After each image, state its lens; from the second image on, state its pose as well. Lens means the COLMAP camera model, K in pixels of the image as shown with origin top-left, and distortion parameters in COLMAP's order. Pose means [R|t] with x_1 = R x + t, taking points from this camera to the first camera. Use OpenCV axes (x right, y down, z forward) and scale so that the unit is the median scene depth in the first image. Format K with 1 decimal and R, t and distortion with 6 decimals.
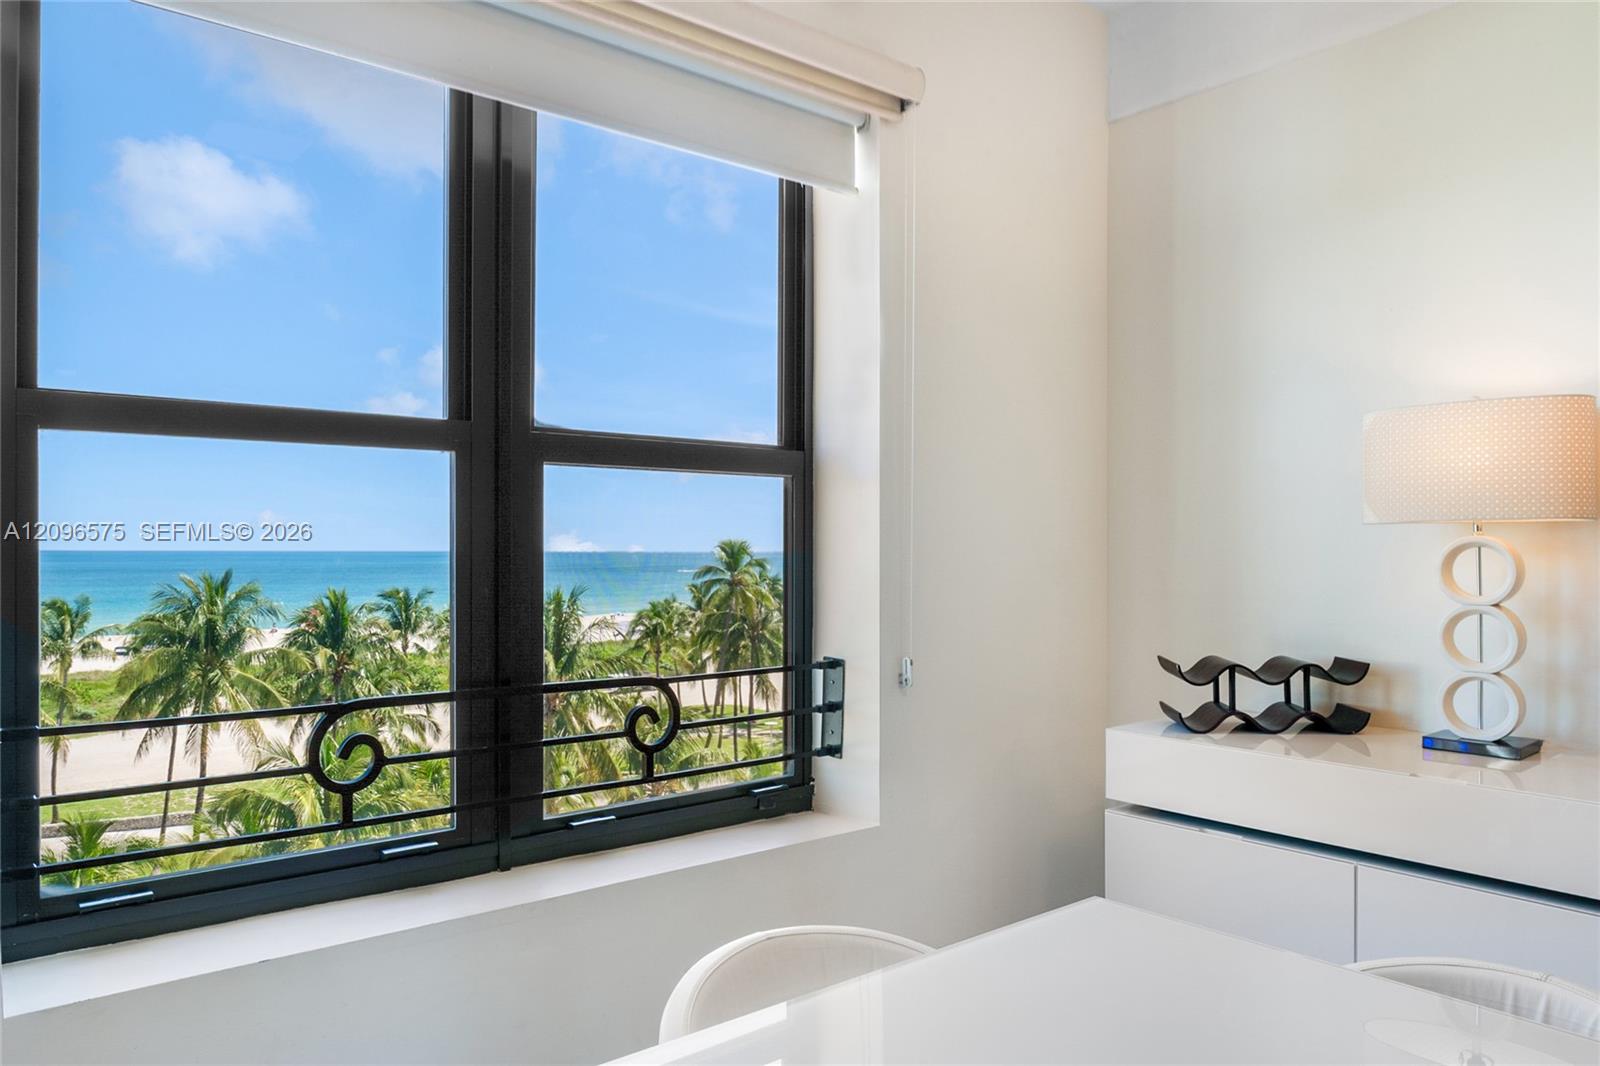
lens RADIAL K [[1089.2, 0, 777.1], [0, 1089.2, 558.1], [0, 0, 1]] dist [-0.012227, 0.000813]
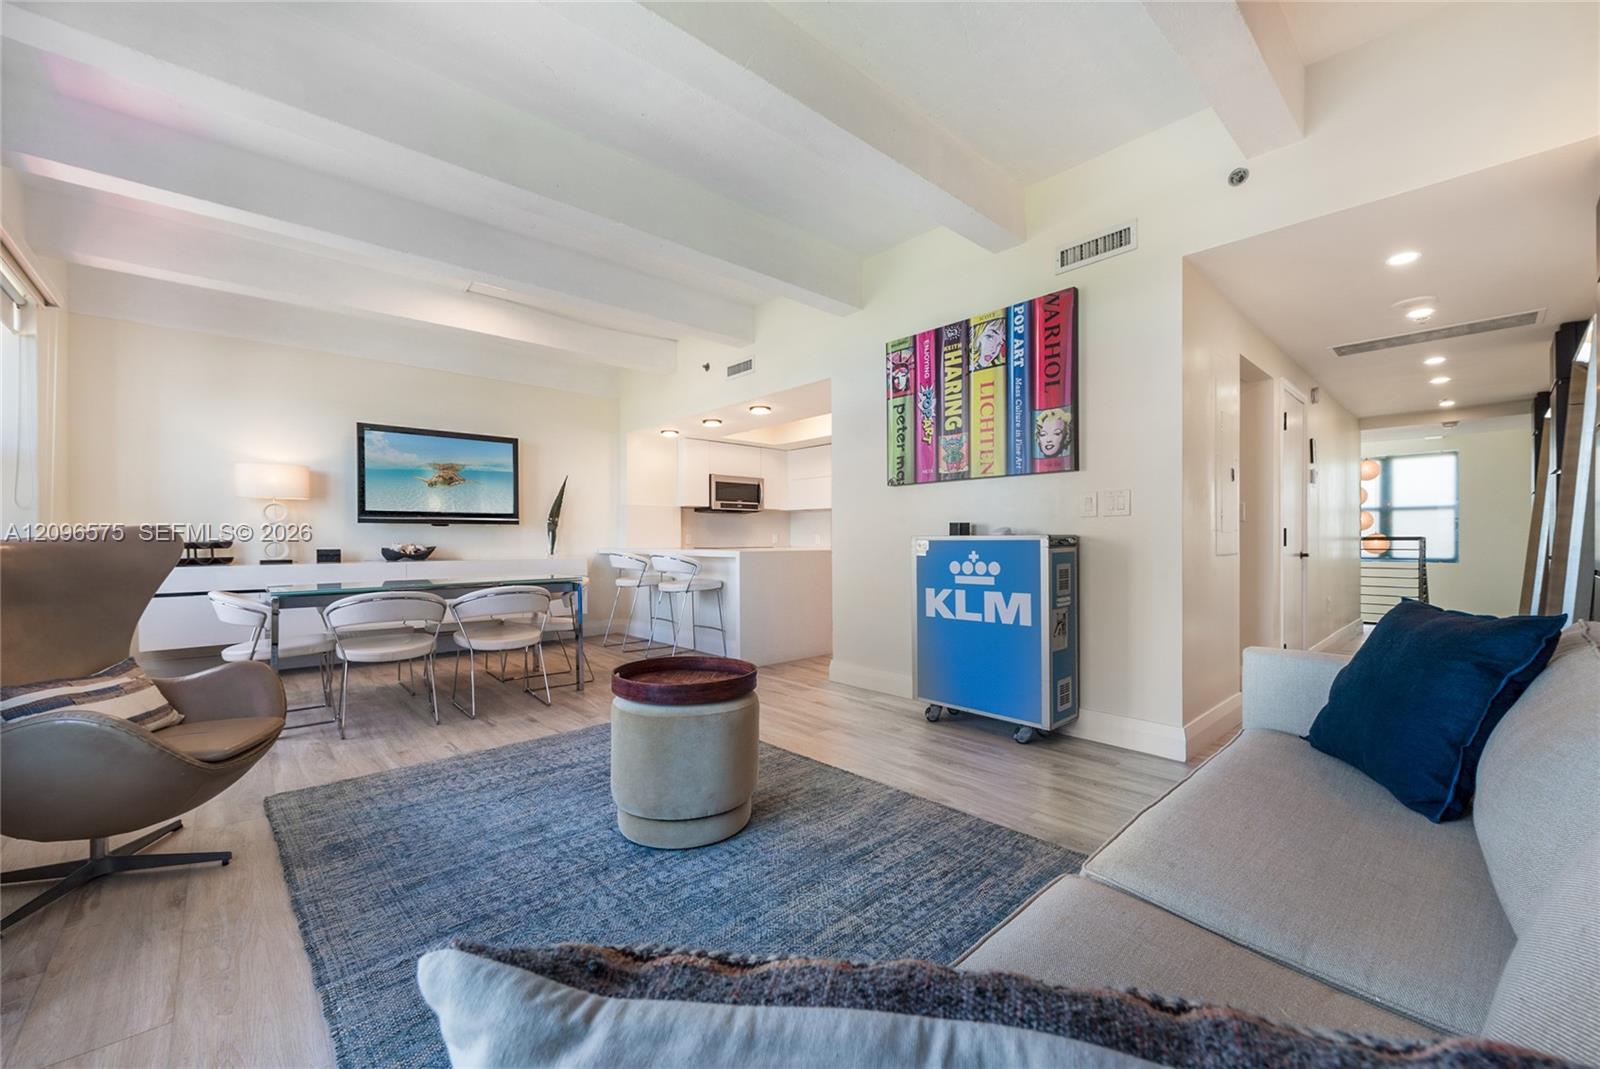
lens RADIAL K [[642.5, 0, 802.6], [0, 642.5, 528.6], [0, 0, 1]] dist [-0.005977, 0.000249]
pose [[-0.056503, 0.016698, 0.998263, -1.439418], [0.013595, 0.999780, -0.015954, 0.115968], [-0.998310, 0.012670, -0.056718, -0.552692]]
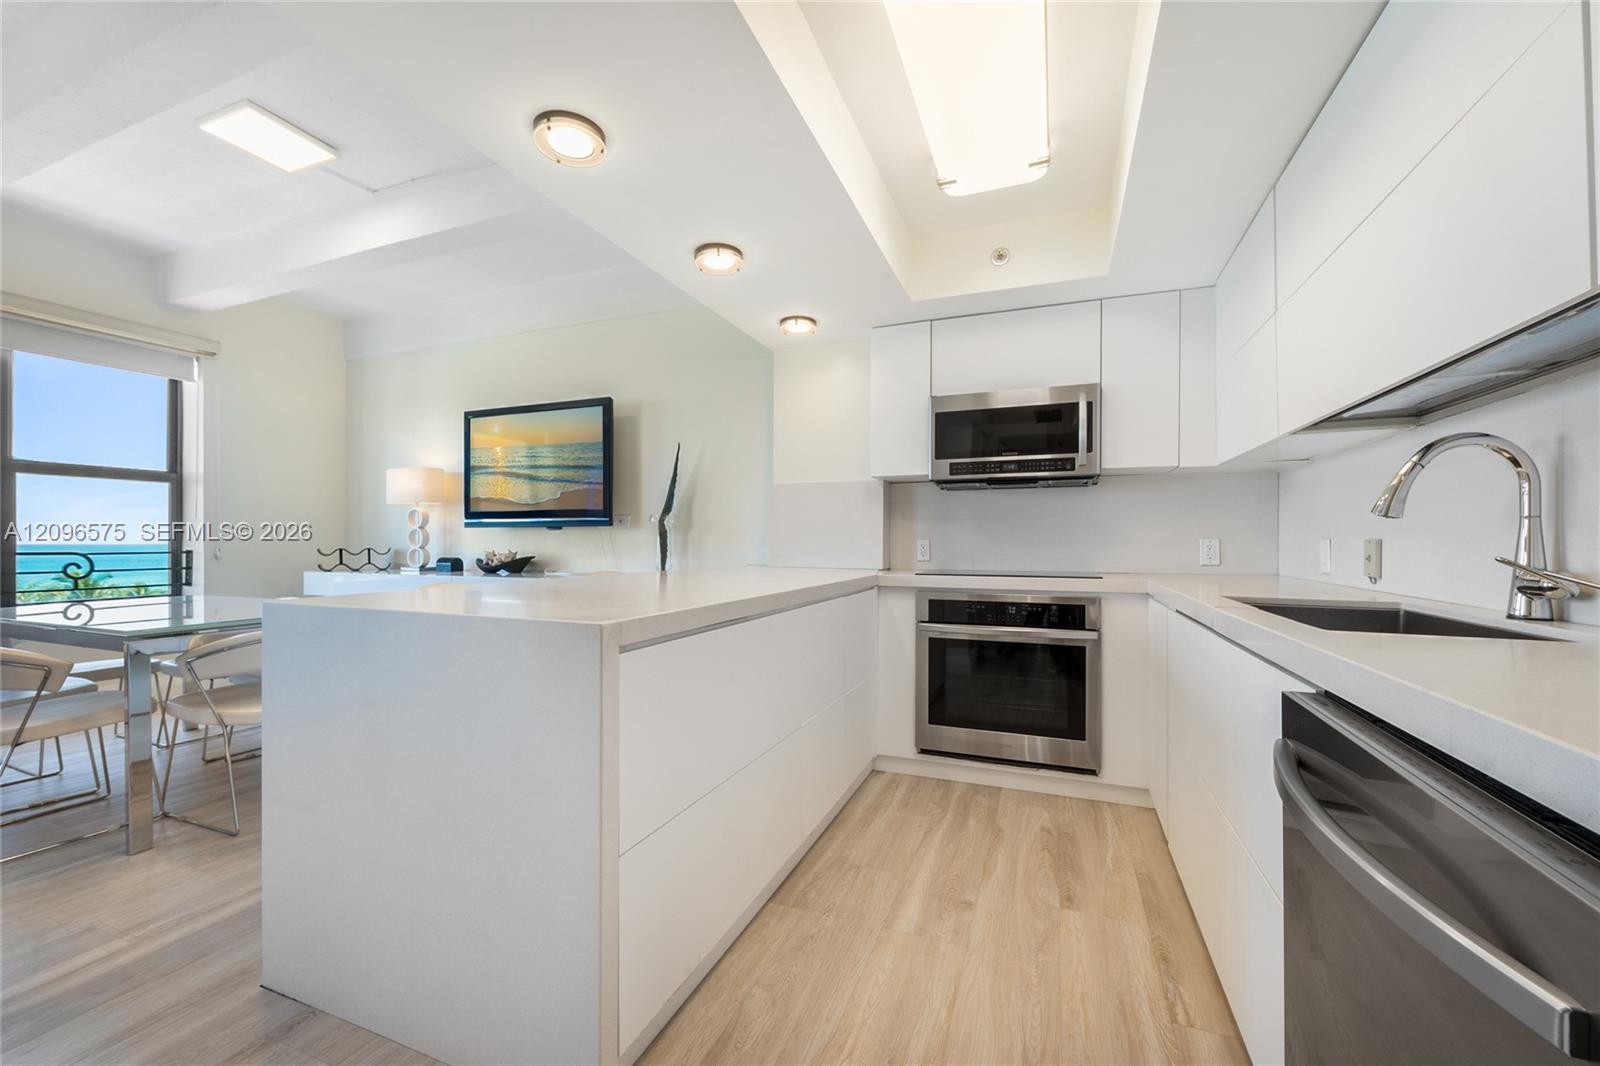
lens RADIAL K [[642.5, 0, 796.0], [0, 642.5, 533.6], [0, 0, 1]] dist [-0.005977, 0.000249]
pose [[0.876602, 0.004579, 0.481194, 0.682570], [0.005067, 0.999811, -0.018744, 0.099161], [-0.481189, 0.018869, 0.876414, -1.257836]]
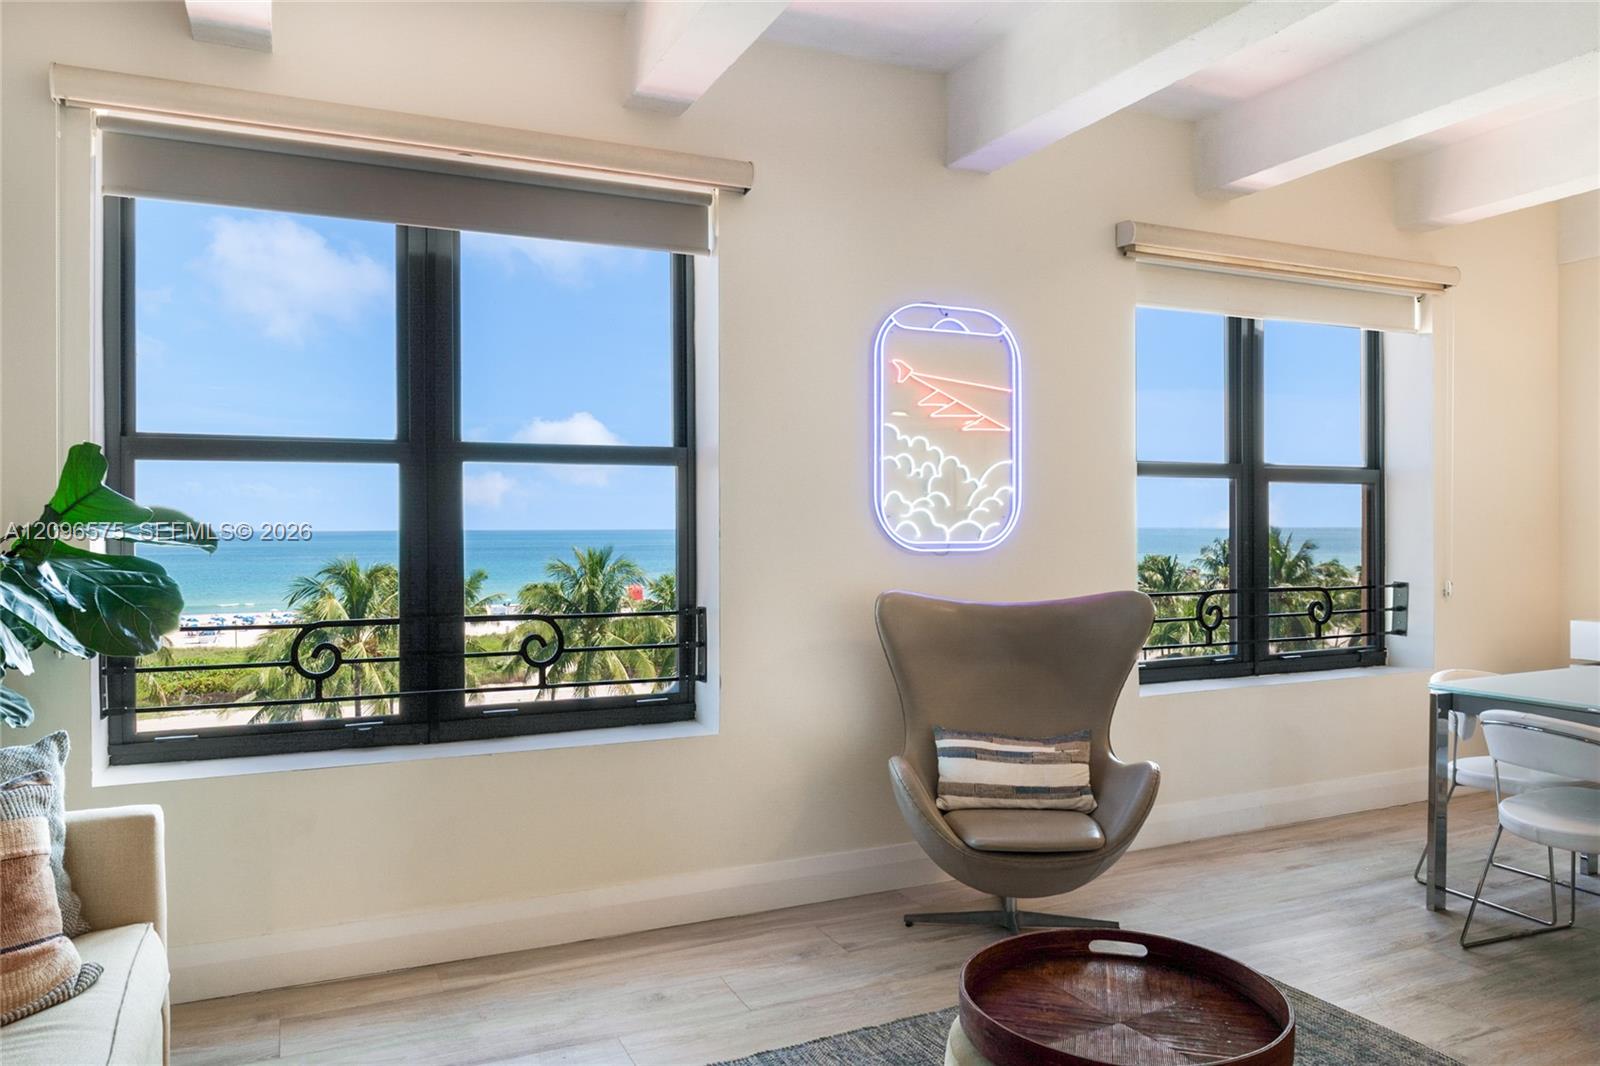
lens RADIAL K [[1089.2, 0, 799.2], [0, 1089.2, 525.9], [0, 0, 1]] dist [-0.012227, 0.000813]
pose [[0.968053, -0.007272, -0.250640, -0.529292], [0.005422, 0.999953, -0.008073, 0.006562], [0.250686, 0.006457, 0.968047, -1.160689]]
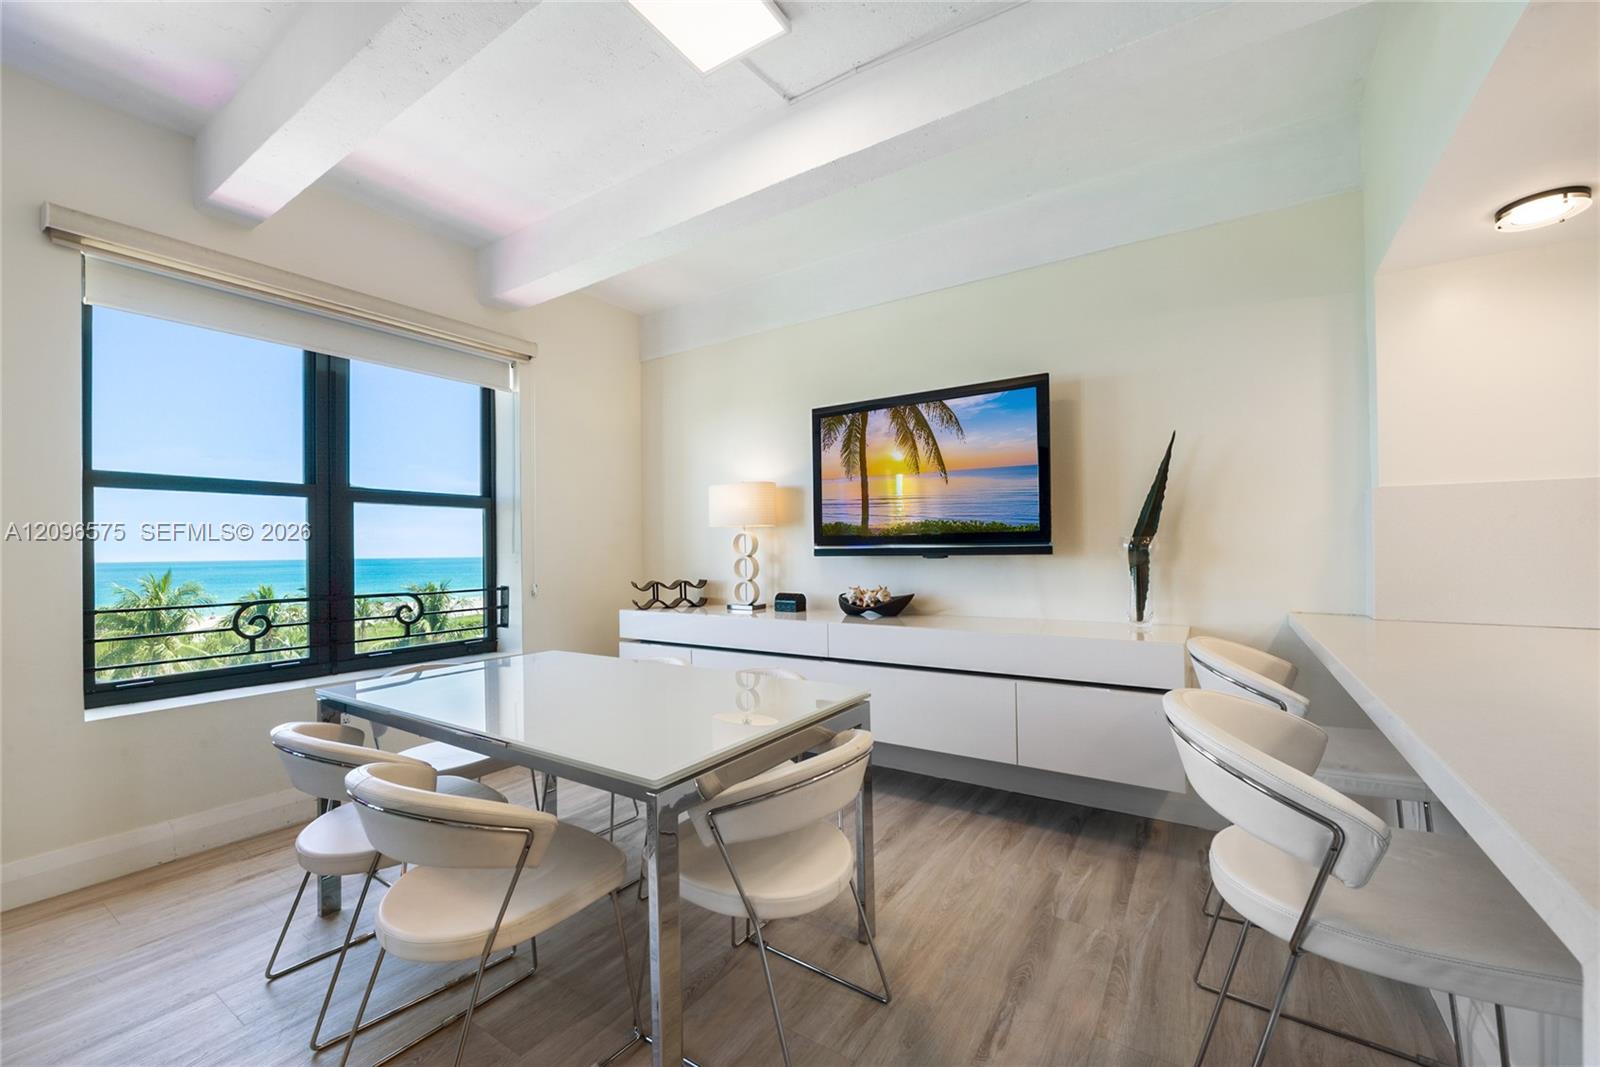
lens RADIAL K [[642.5, 0, 792.5], [0, 642.5, 537.0], [0, 0, 1]] dist [-0.005977, 0.000249]
pose [[0.954256, -0.007439, 0.298899, 0.259110], [0.016981, 0.999425, -0.029340, 0.042178], [-0.298509, 0.033074, 0.953834, -0.572830]]
